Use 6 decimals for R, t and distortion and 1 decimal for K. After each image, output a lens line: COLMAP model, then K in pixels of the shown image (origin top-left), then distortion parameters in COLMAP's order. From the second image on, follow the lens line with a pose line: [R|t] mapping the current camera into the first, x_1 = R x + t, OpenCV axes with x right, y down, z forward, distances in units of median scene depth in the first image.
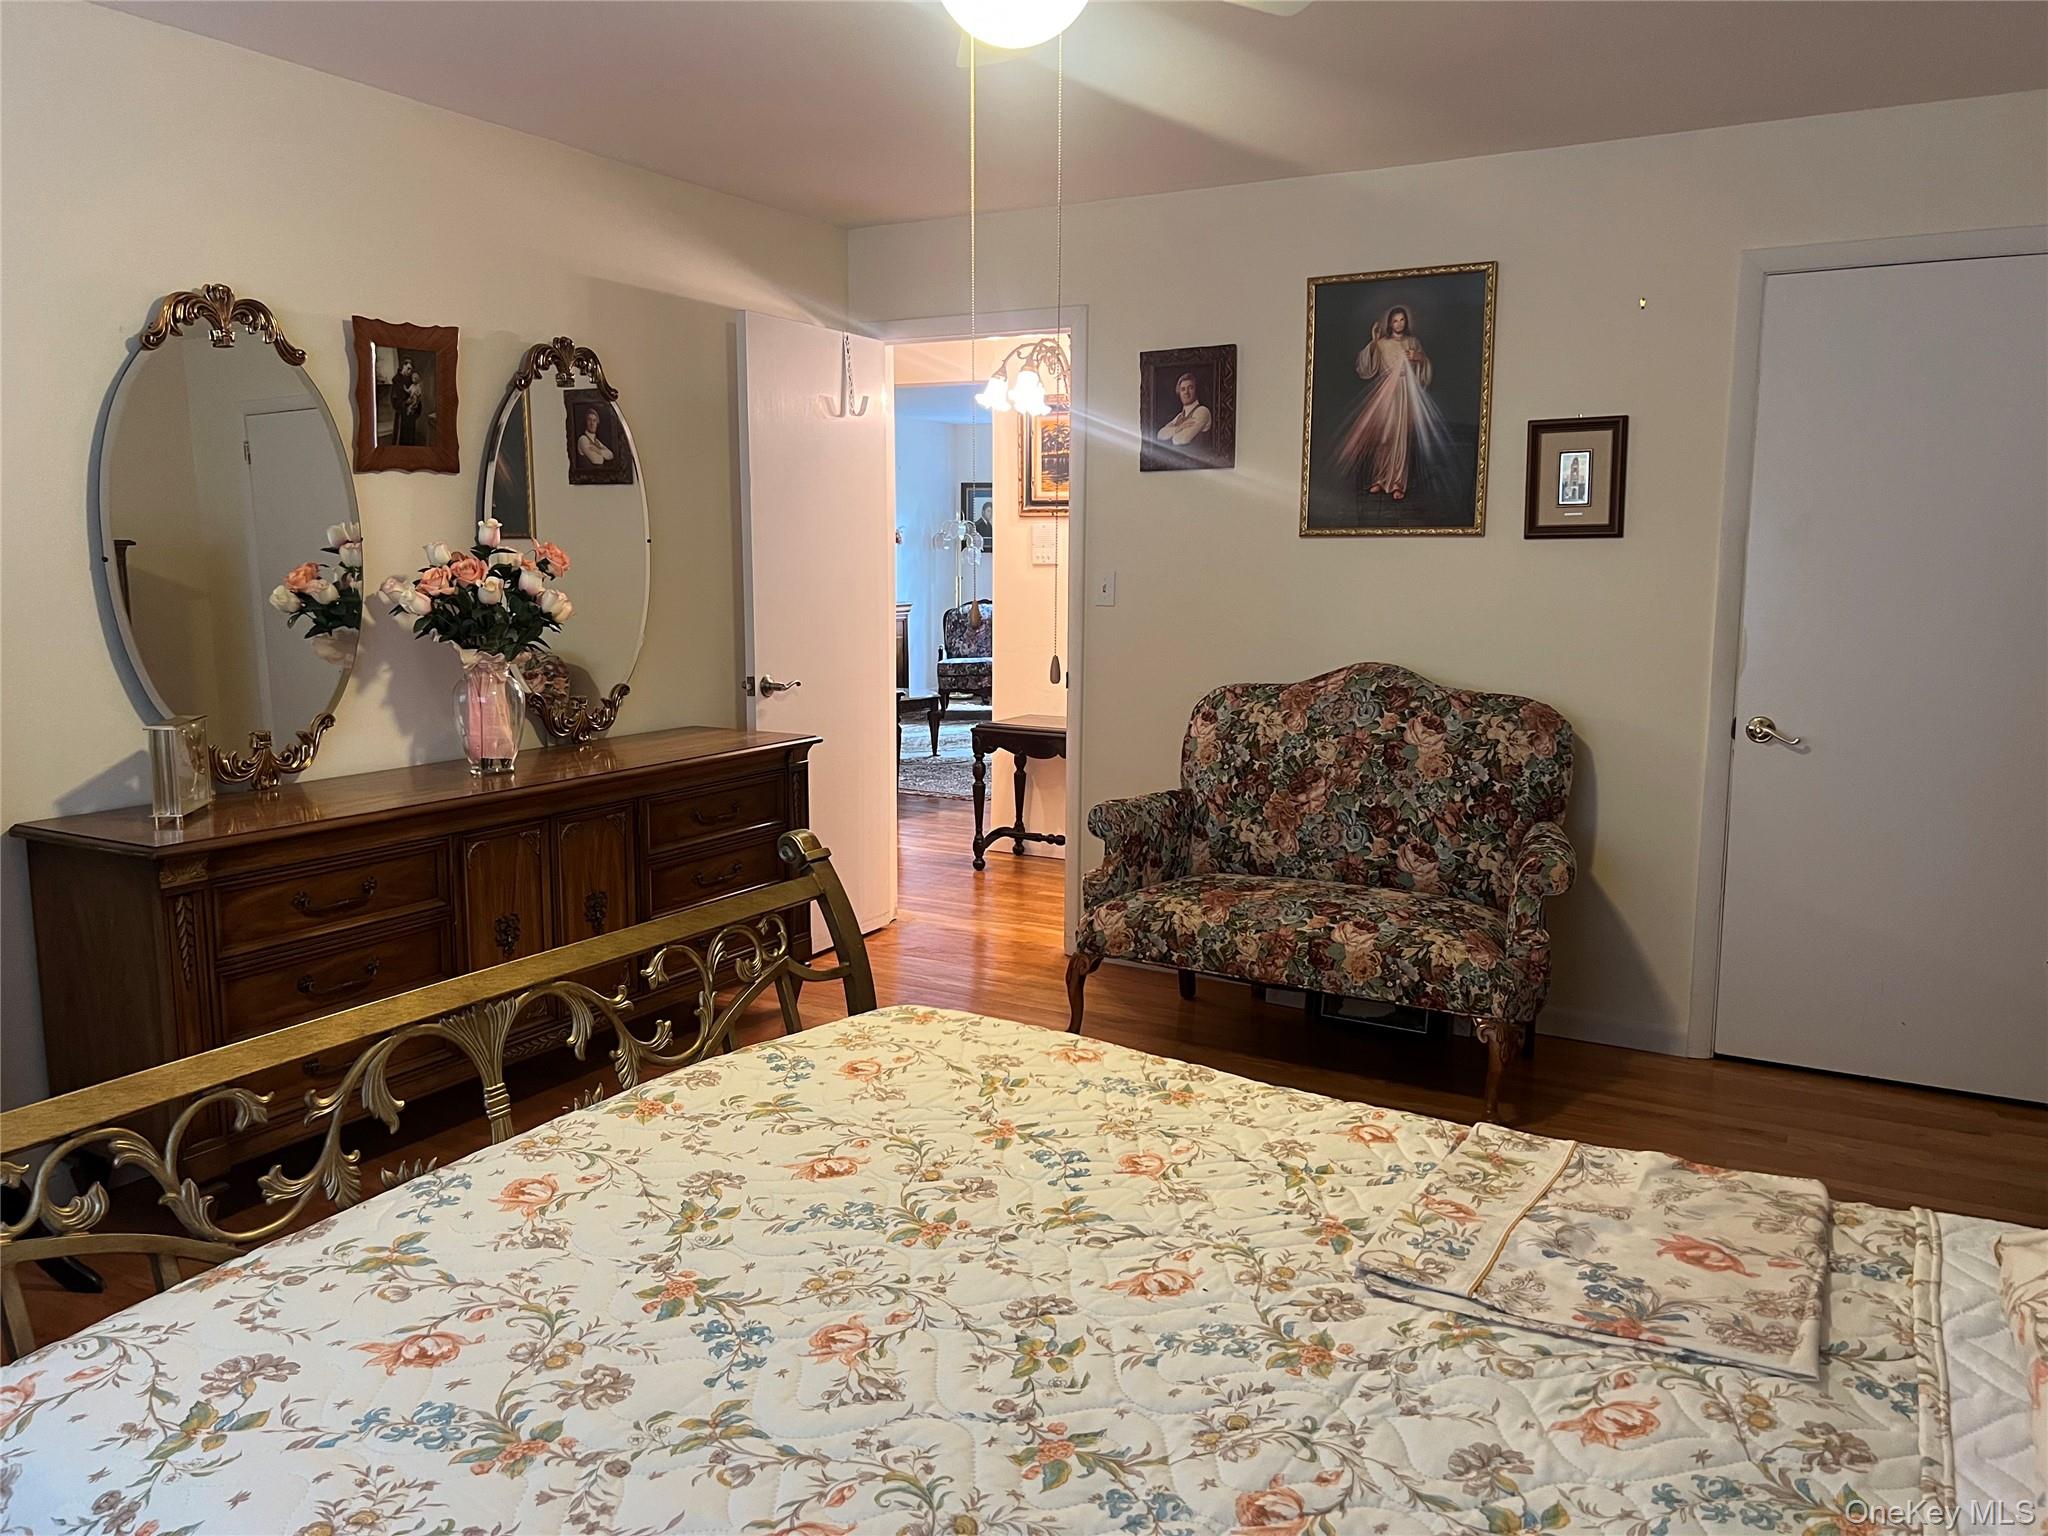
lens RADIAL K [[1538.2, 0, 1024.1], [0, 1538.2, 759.8], [0, 0, 1]] dist [0.078776, -0.090114]
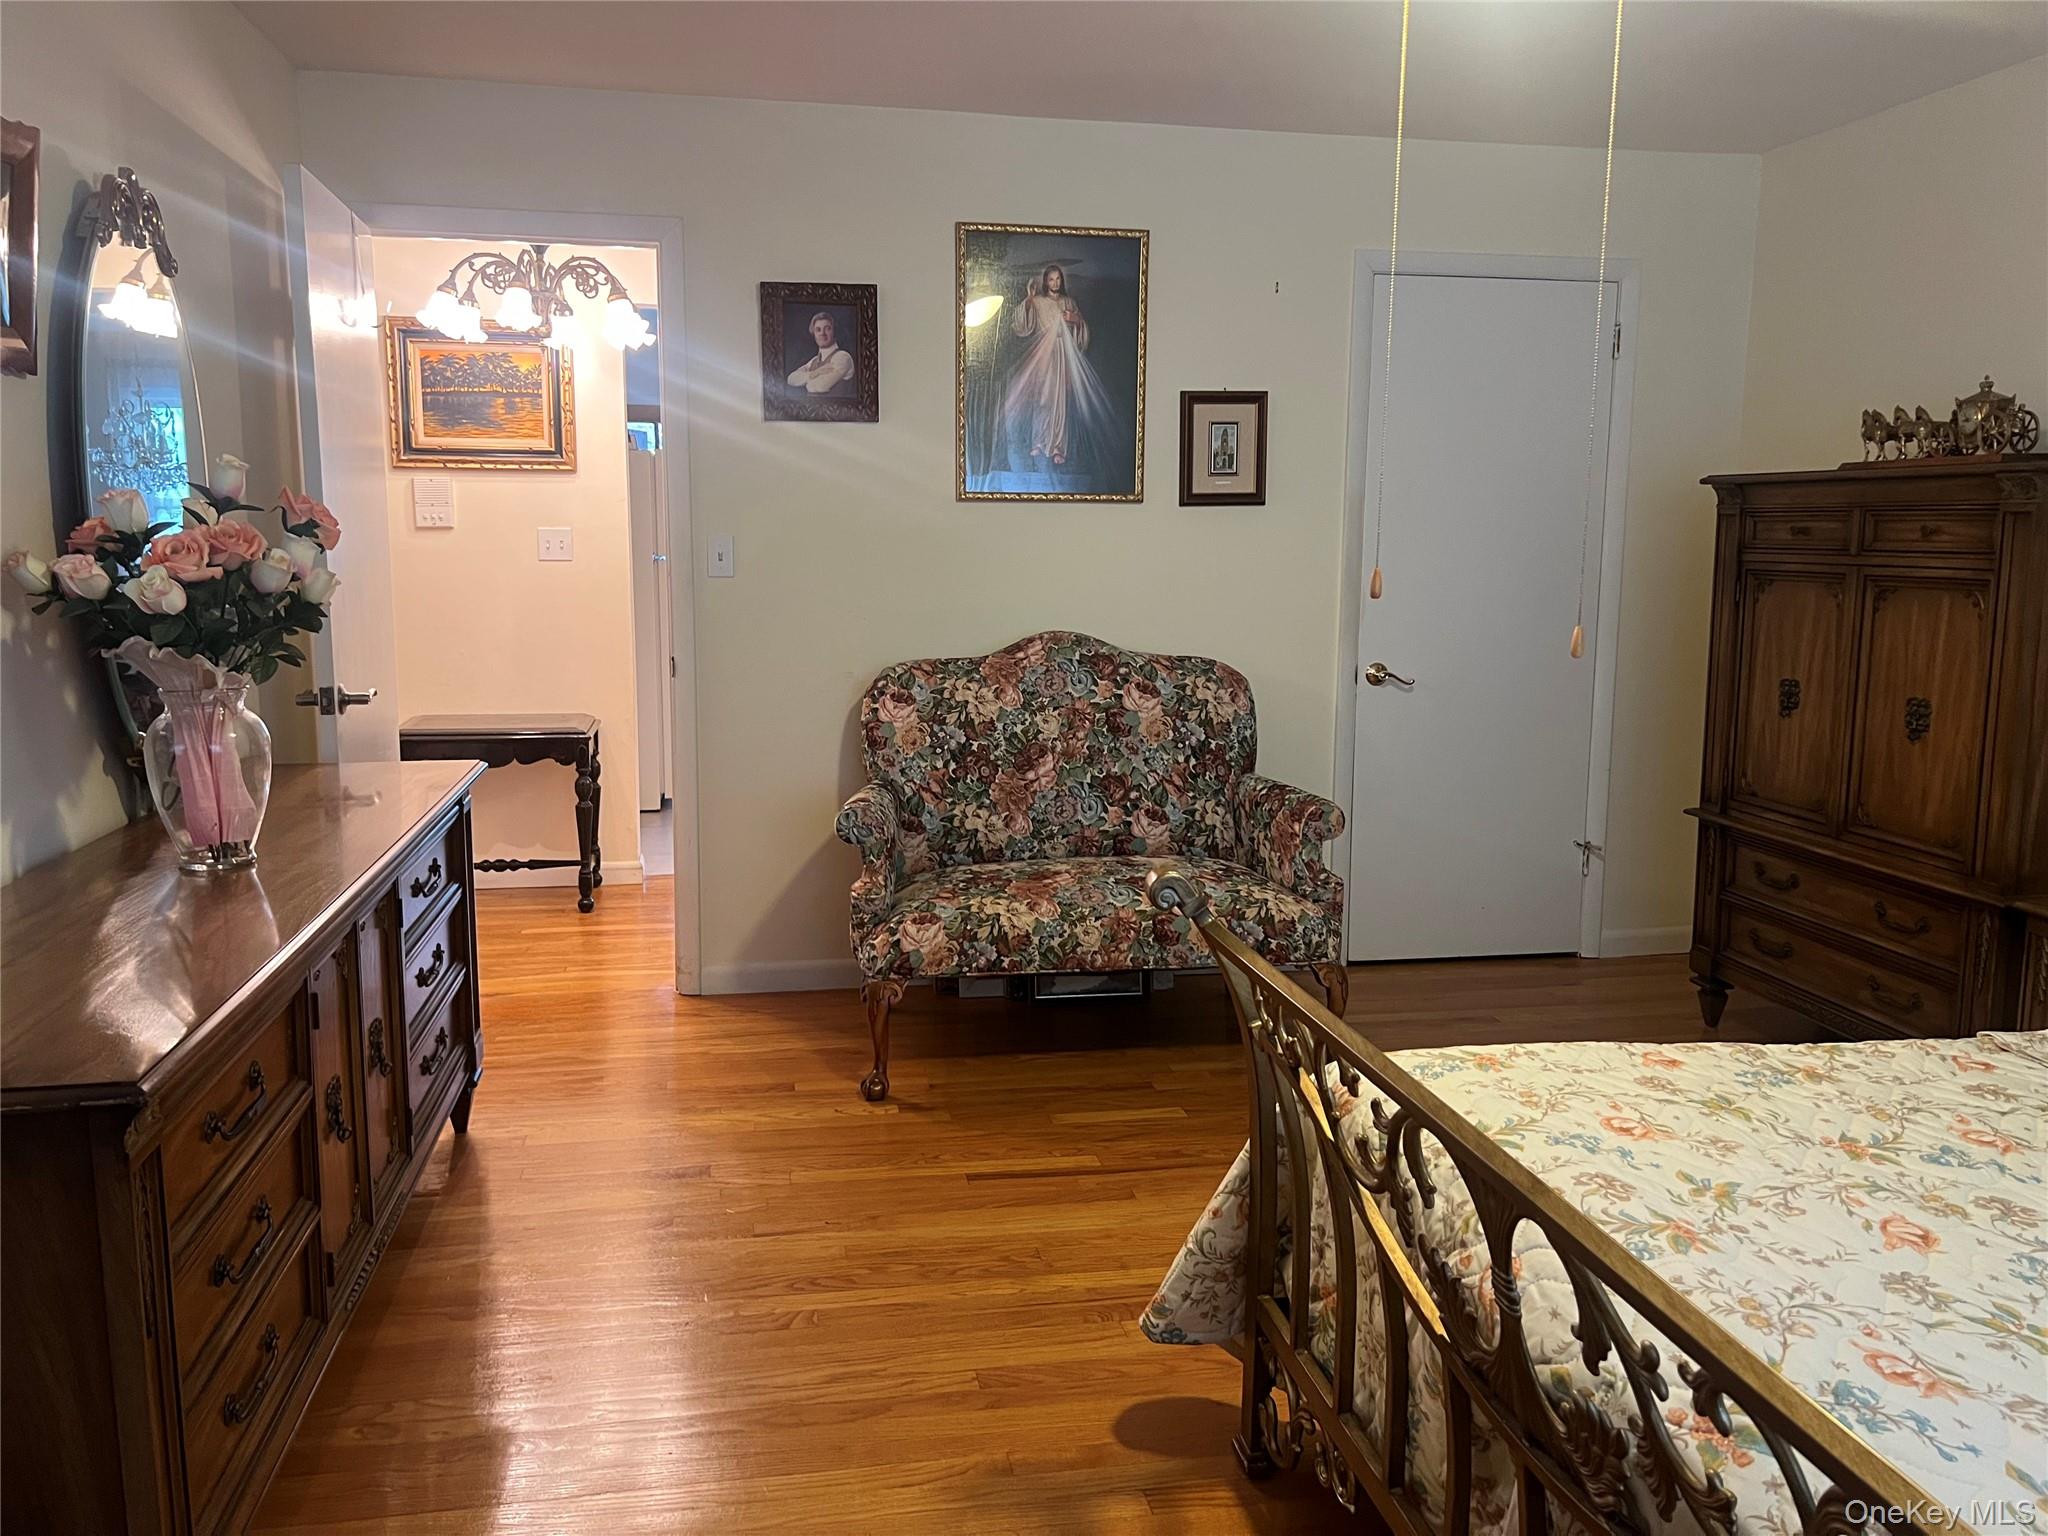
lens RADIAL K [[1538.2, 0, 1024.1], [0, 1538.2, 759.8], [0, 0, 1]] dist [0.078776, -0.090114]
pose [[0.761485, -0.096238, 0.640999, -0.441852], [0.082671, 0.995260, 0.051215, -0.034778], [-0.642889, 0.013992, 0.765831, 0.280792]]
